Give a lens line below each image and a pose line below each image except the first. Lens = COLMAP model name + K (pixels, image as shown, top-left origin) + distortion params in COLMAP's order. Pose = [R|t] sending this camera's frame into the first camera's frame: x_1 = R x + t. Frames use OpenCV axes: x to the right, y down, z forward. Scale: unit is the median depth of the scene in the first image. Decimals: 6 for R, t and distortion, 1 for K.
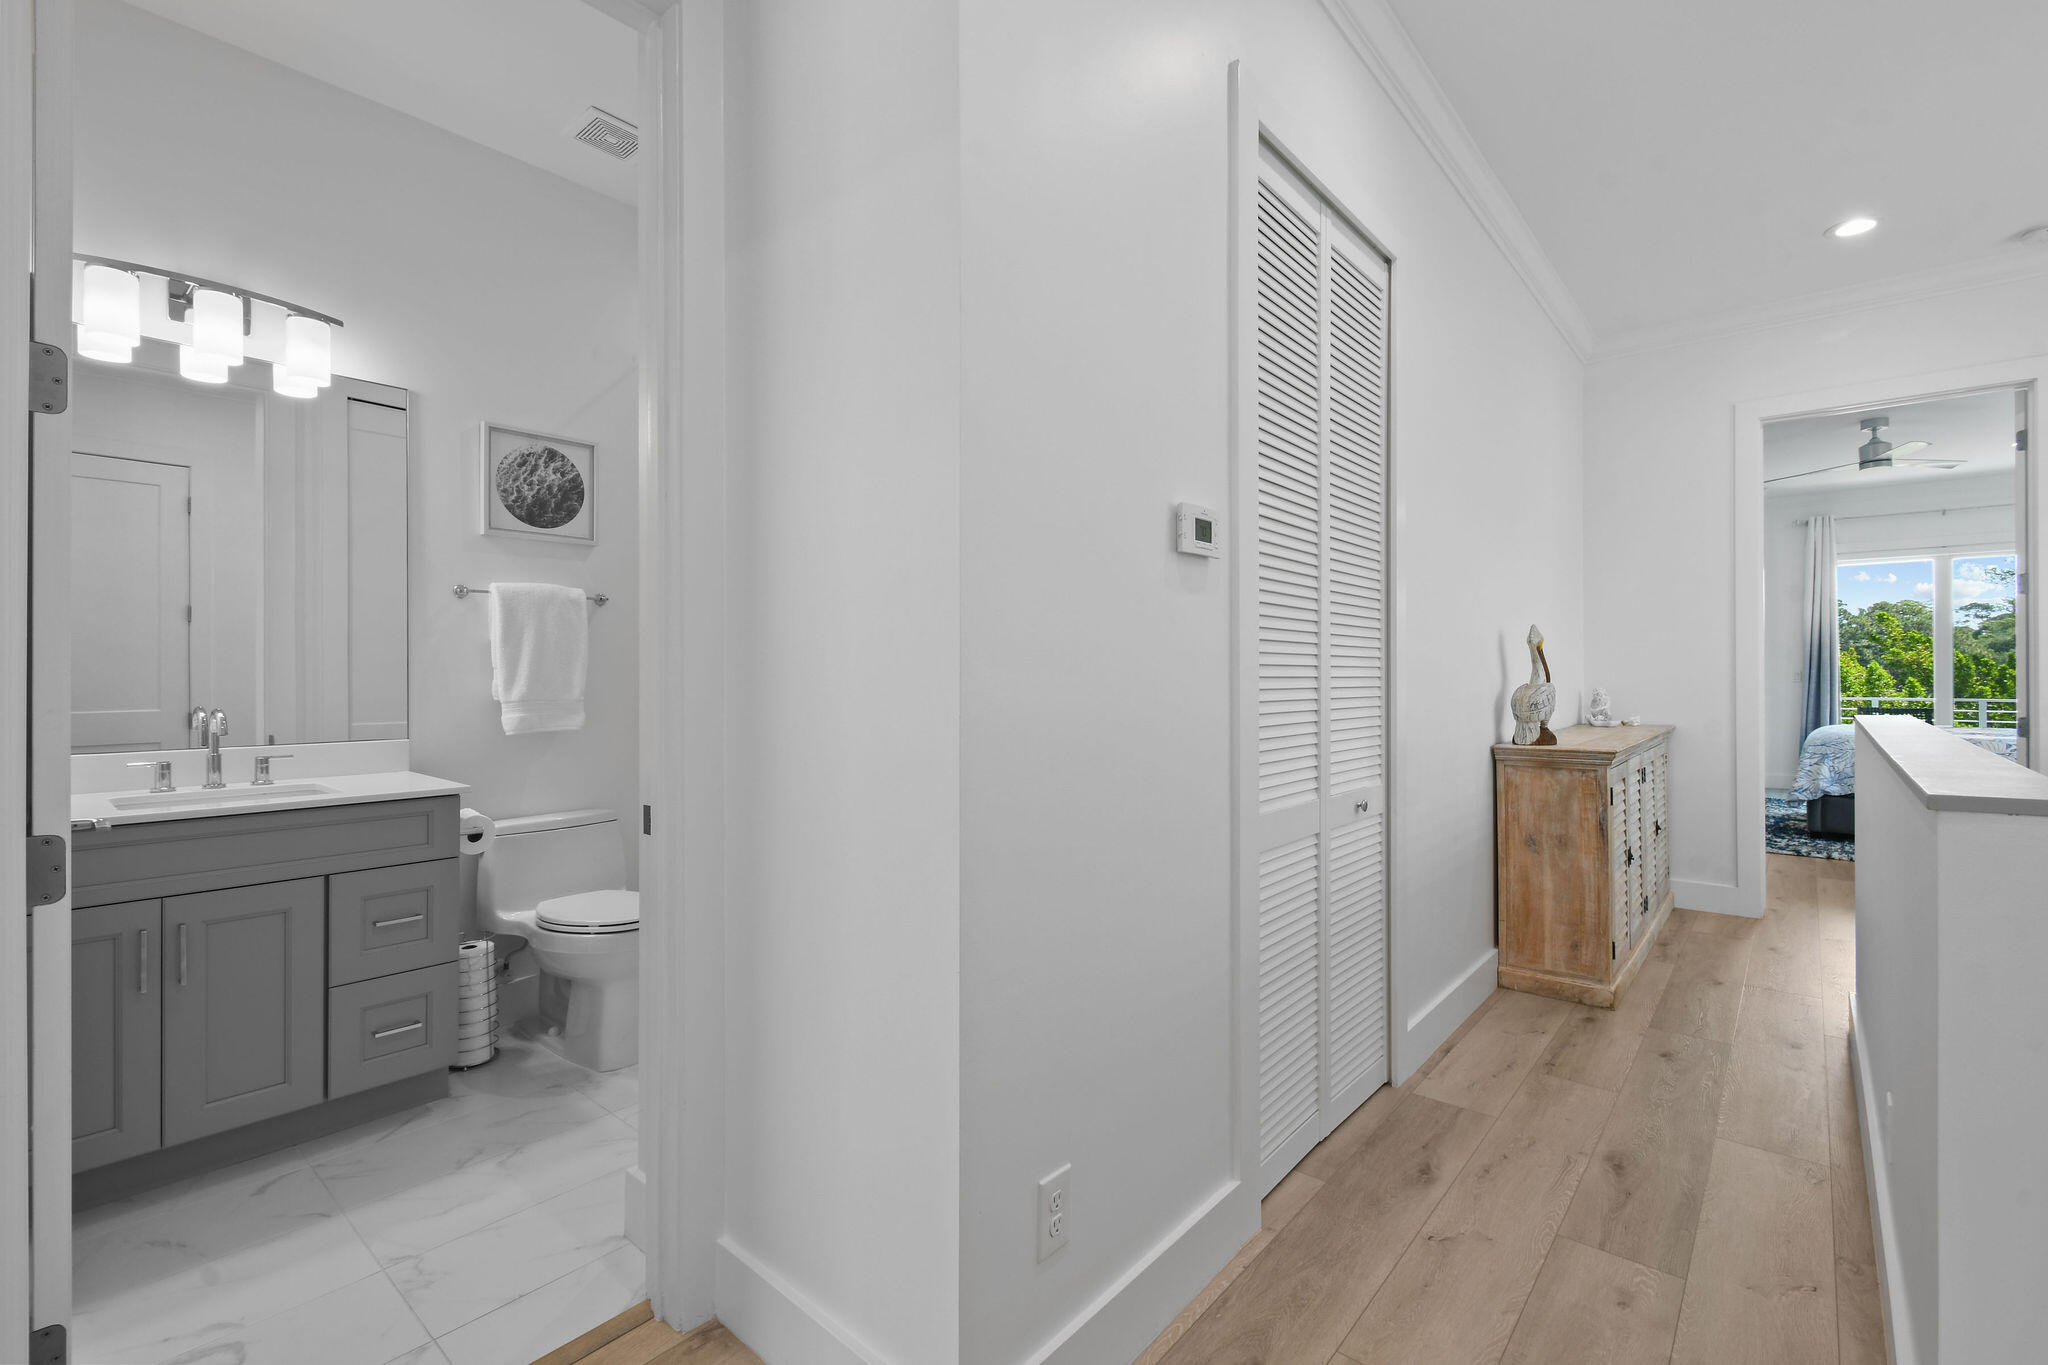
lens RADIAL K [[911.9, 0, 1028.2], [0, 911.9, 667.2], [0, 0, 1]] dist [0.001566, 0.000213]
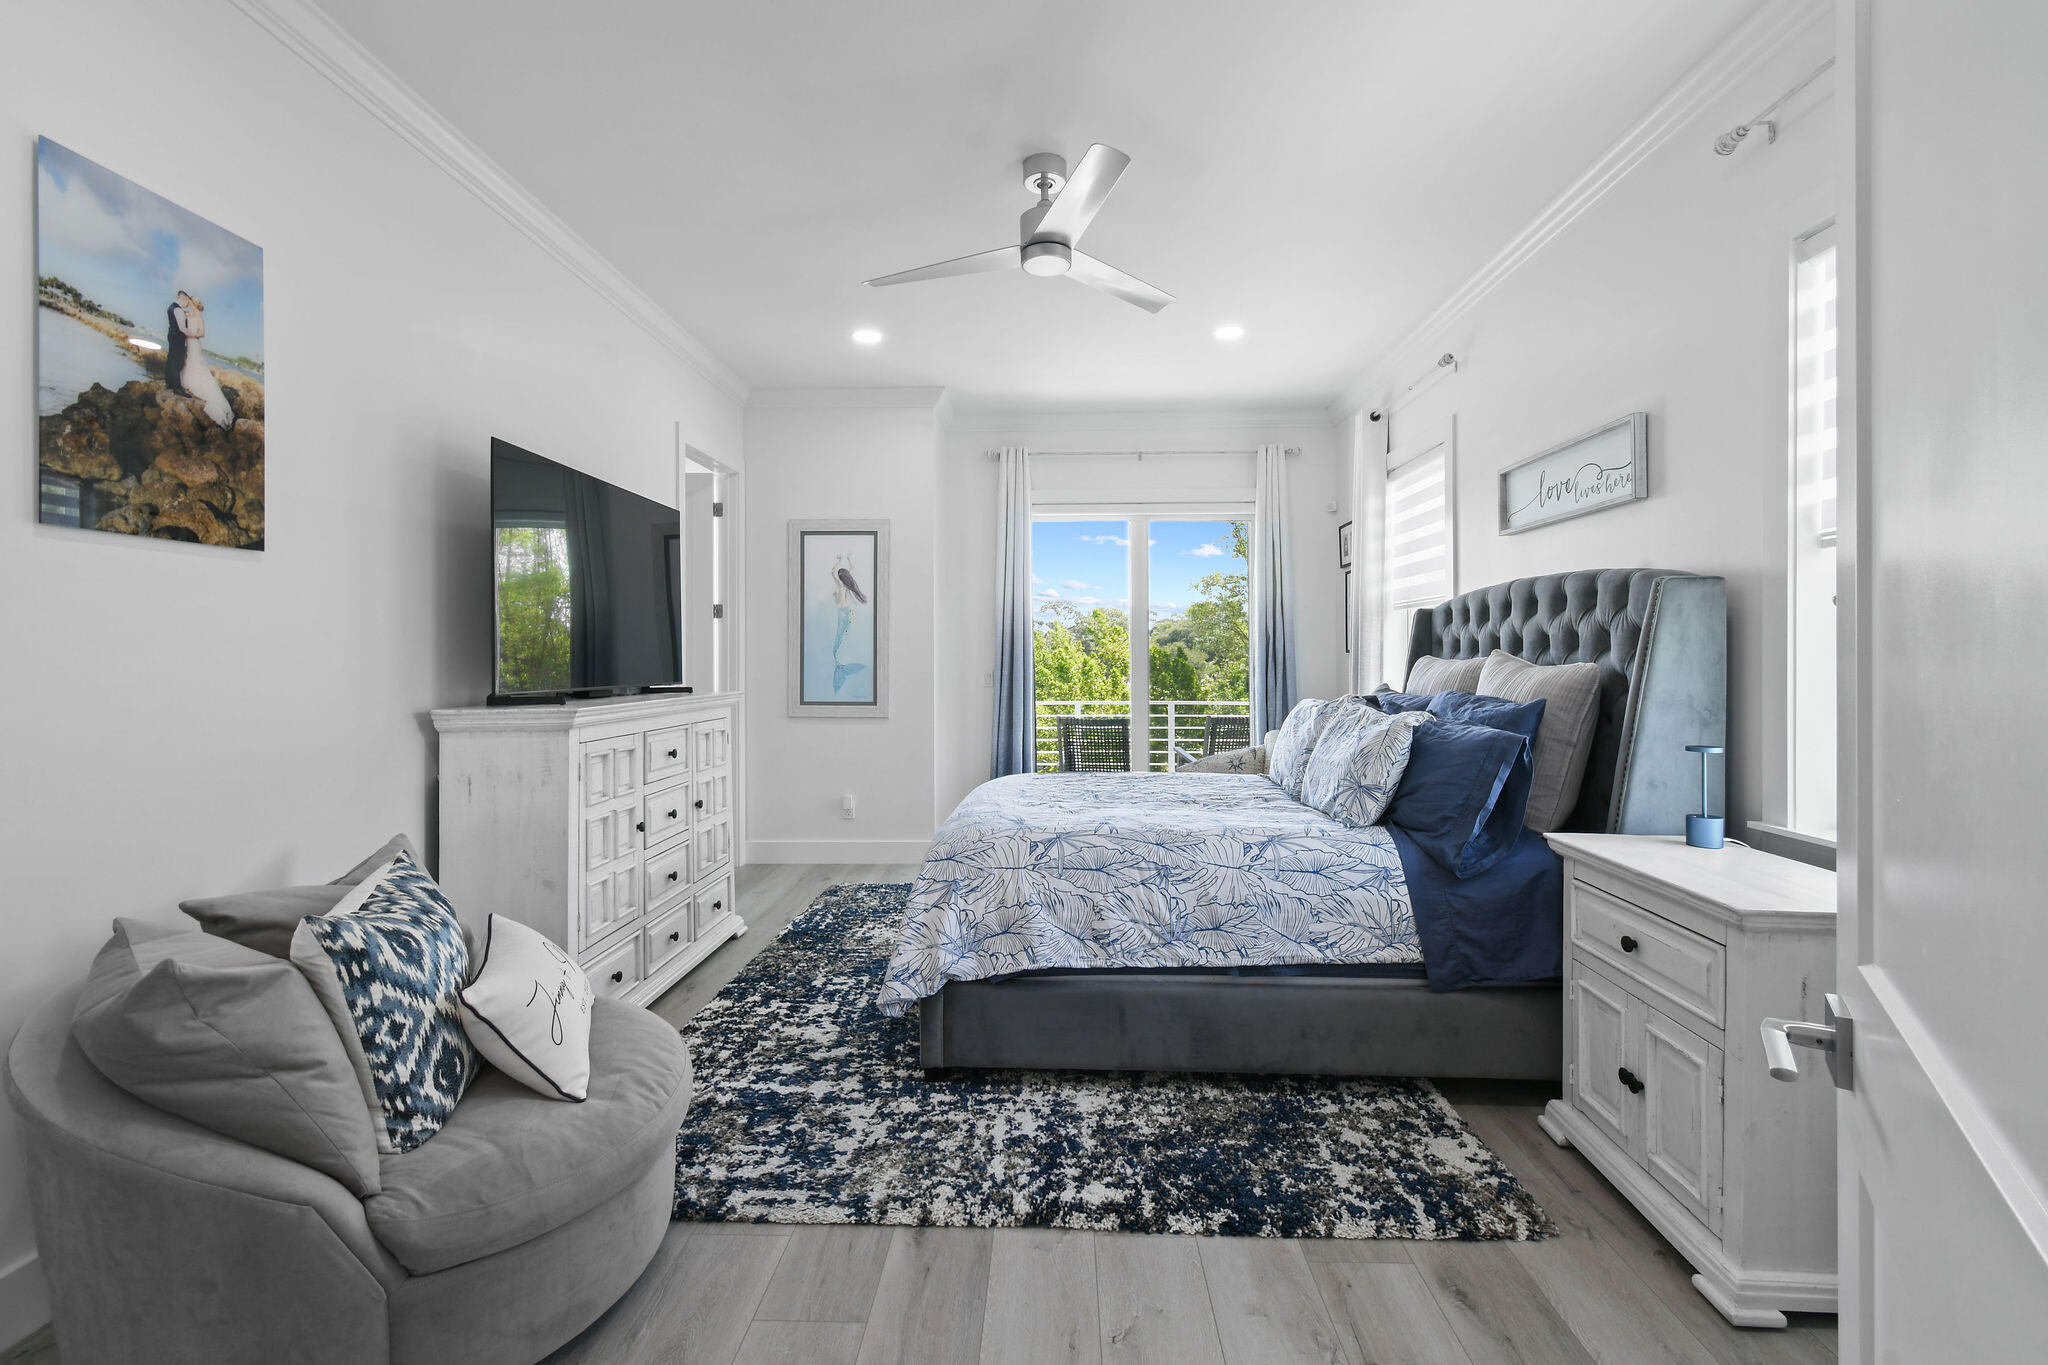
lens RADIAL K [[917.0, 0, 1021.7], [0, 917.0, 652.3], [0, 0, 1]] dist [-0.000375, 0.000031]
pose [[0.786814, 0.001983, 0.617187, 0.635718], [0.000917, 0.999990, -0.004383, -0.010182], [-0.617189, 0.004014, 0.786805, 0.644155]]
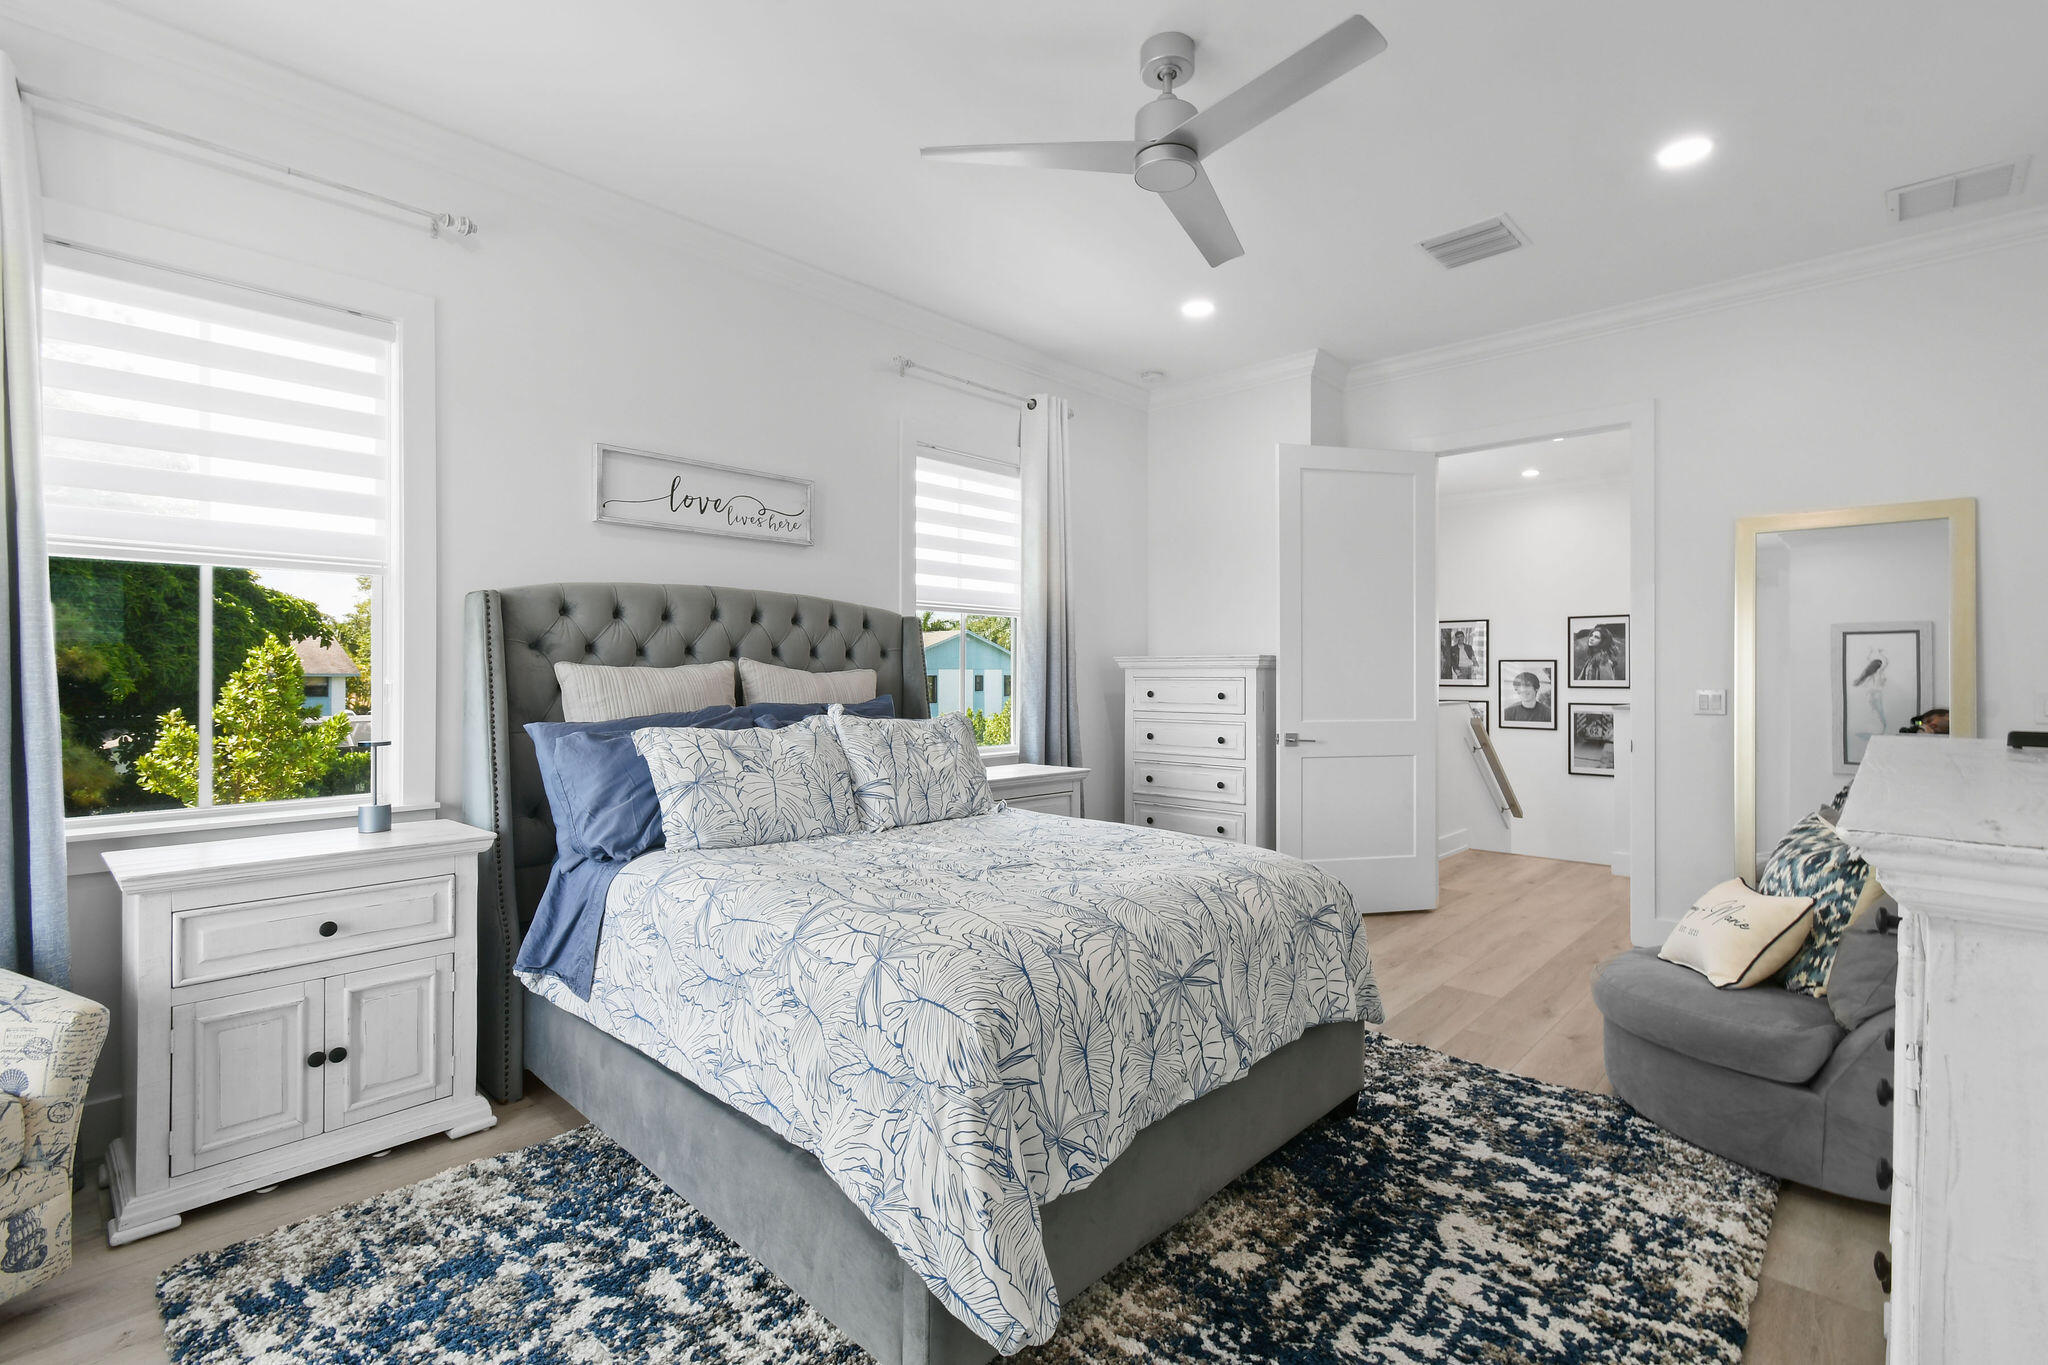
lens RADIAL K [[928.7, 0, 992.5], [0, 928.7, 657.5], [0, 0, 1]] dist [-0.001530, -0.000102]
pose [[-0.996825, -0.005911, 0.079406, 0.996940], [-0.006670, 0.999934, -0.009302, -0.008733], [-0.079346, -0.009802, -0.996799, 1.440986]]
